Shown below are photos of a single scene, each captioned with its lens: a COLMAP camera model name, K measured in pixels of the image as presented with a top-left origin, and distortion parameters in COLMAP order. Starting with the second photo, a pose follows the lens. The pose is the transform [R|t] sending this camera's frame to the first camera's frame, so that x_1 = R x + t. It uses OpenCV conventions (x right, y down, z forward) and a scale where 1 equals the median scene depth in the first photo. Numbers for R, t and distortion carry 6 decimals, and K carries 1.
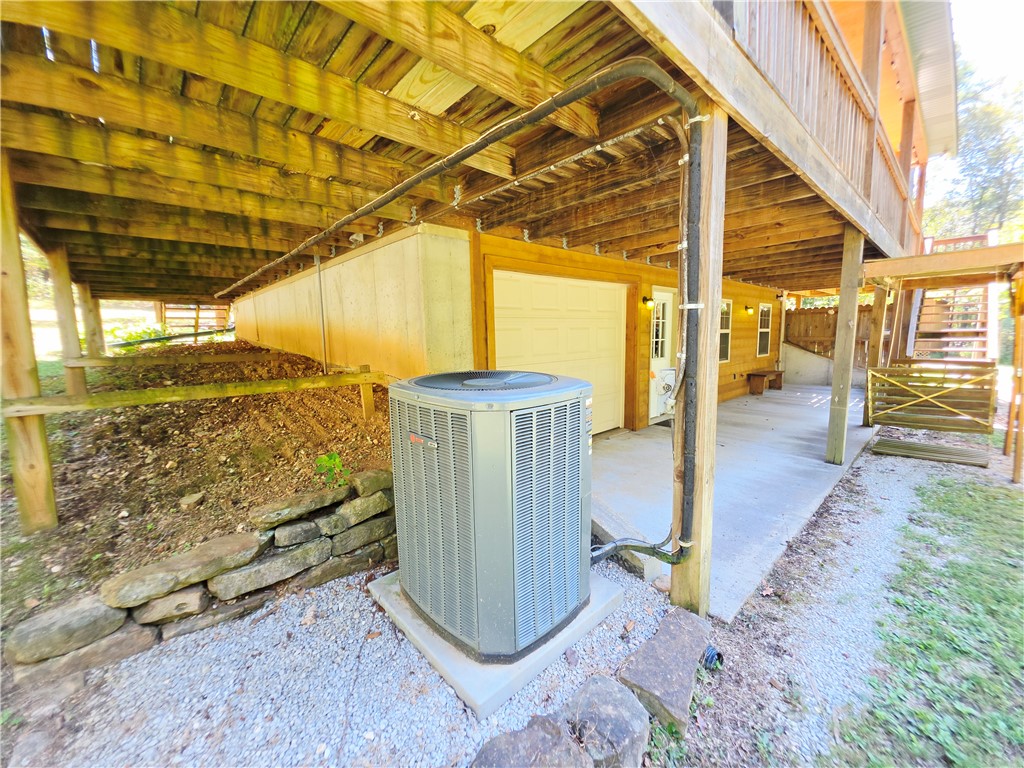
lens RADIAL K [[410.5, 0, 518.0], [0, 410.5, 384.8], [0, 0, 1]] dist [0.008435, -0.004458]
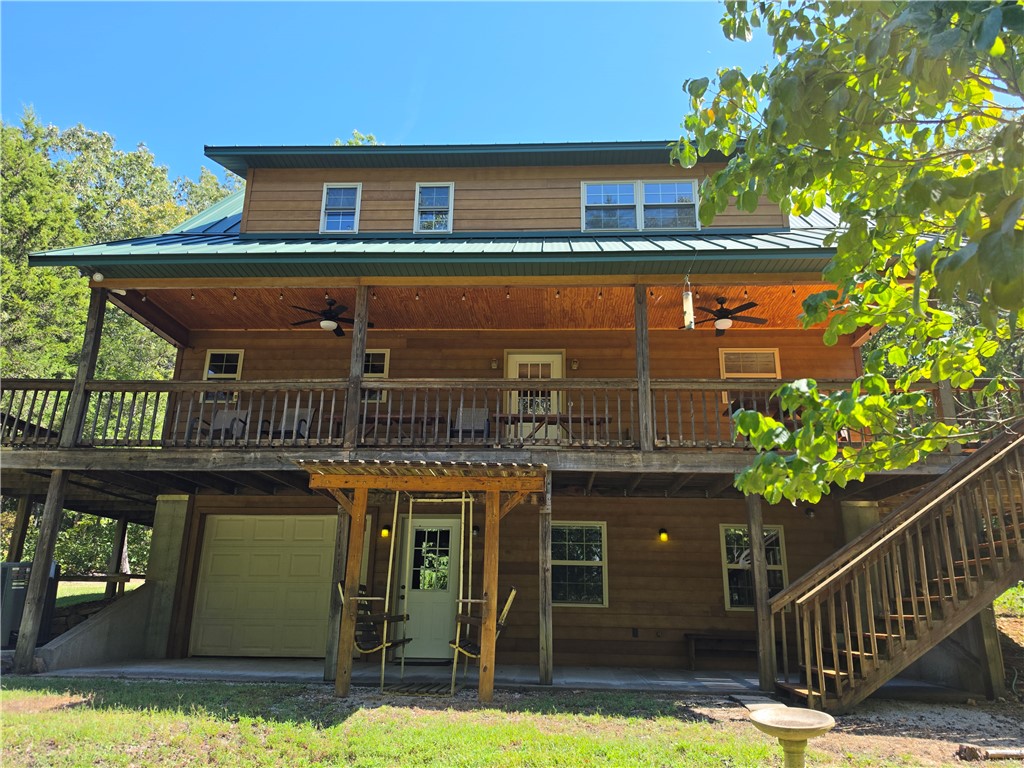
lens RADIAL K [[690.8, 0, 510.0], [0, 690.8, 381.4], [0, 0, 1]] dist [0.003009, -0.008859]
pose [[0.722489, -0.184175, -0.666401, 1.779256], [-0.107832, 0.922054, -0.371738, 0.070885], [0.682922, 0.340435, 0.646314, -0.059350]]
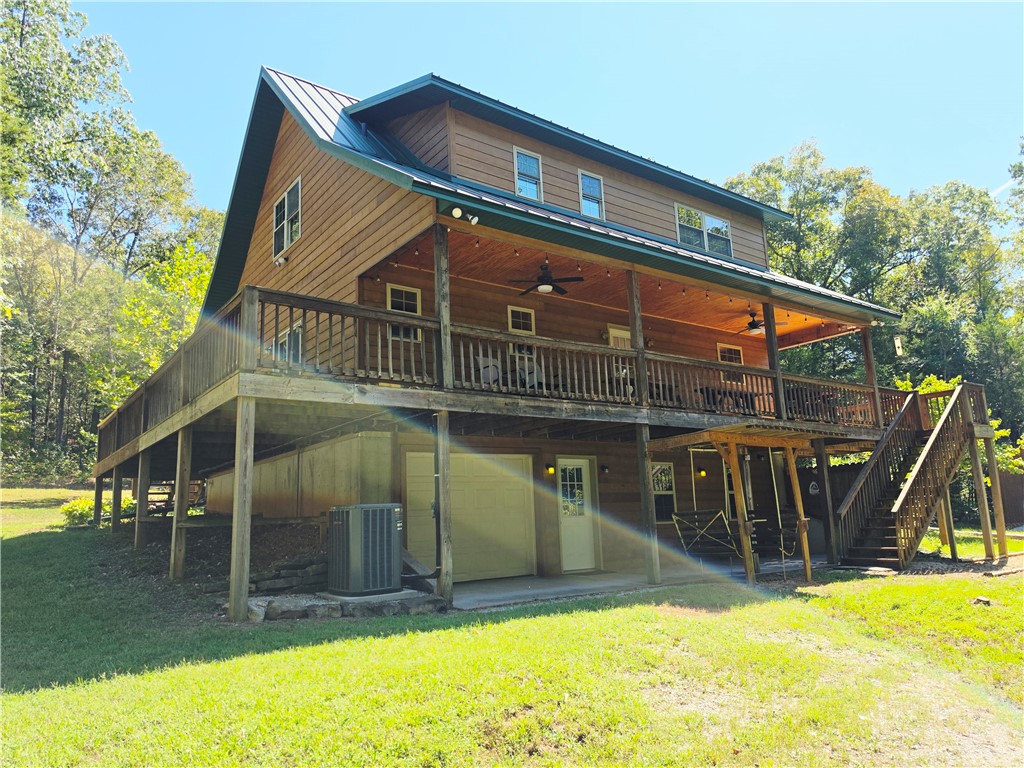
lens RADIAL K [[690.8, 0, 517.2], [0, 690.8, 385.1], [0, 0, 1]] dist [0.003009, -0.008859]
pose [[0.994187, -0.039625, -0.100109, 0.433743], [0.007040, 0.951747, -0.306802, 0.197707], [0.107436, 0.304314, 0.946494, -1.054913]]
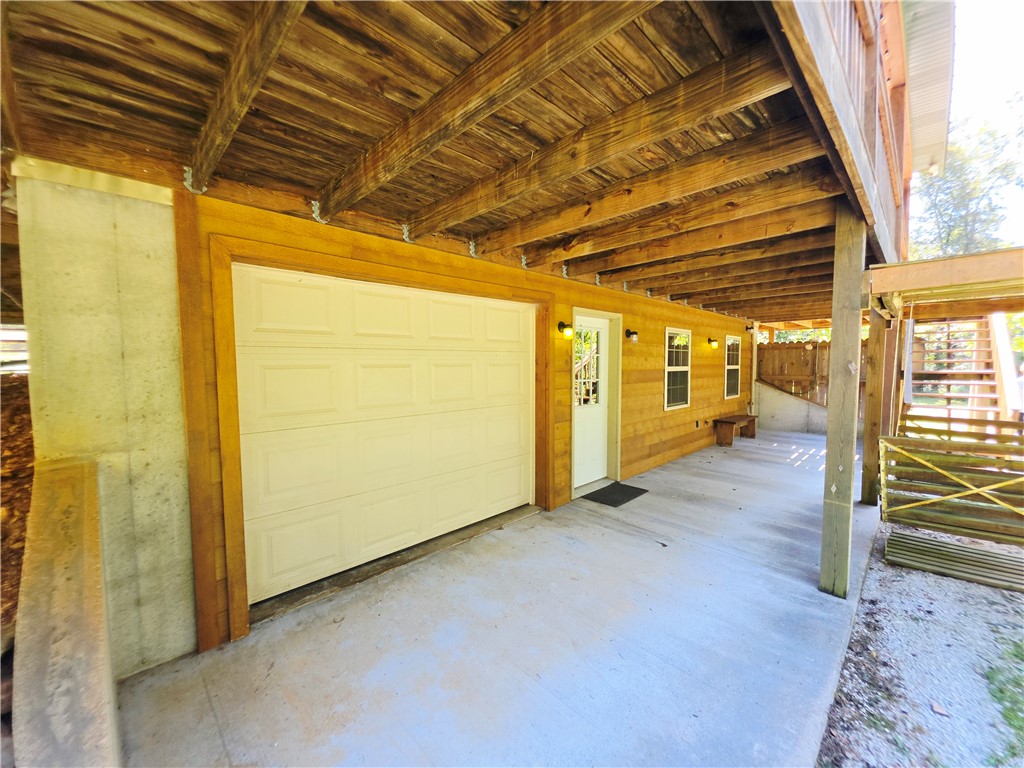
lens RADIAL K [[410.5, 0, 517.0], [0, 410.5, 383.7], [0, 0, 1]] dist [0.008435, -0.004458]
pose [[0.999202, 0.014588, 0.037176, 0.204407], [-0.011856, 0.997285, -0.072681, -0.052673], [-0.038136, 0.072182, 0.996662, 0.291553]]
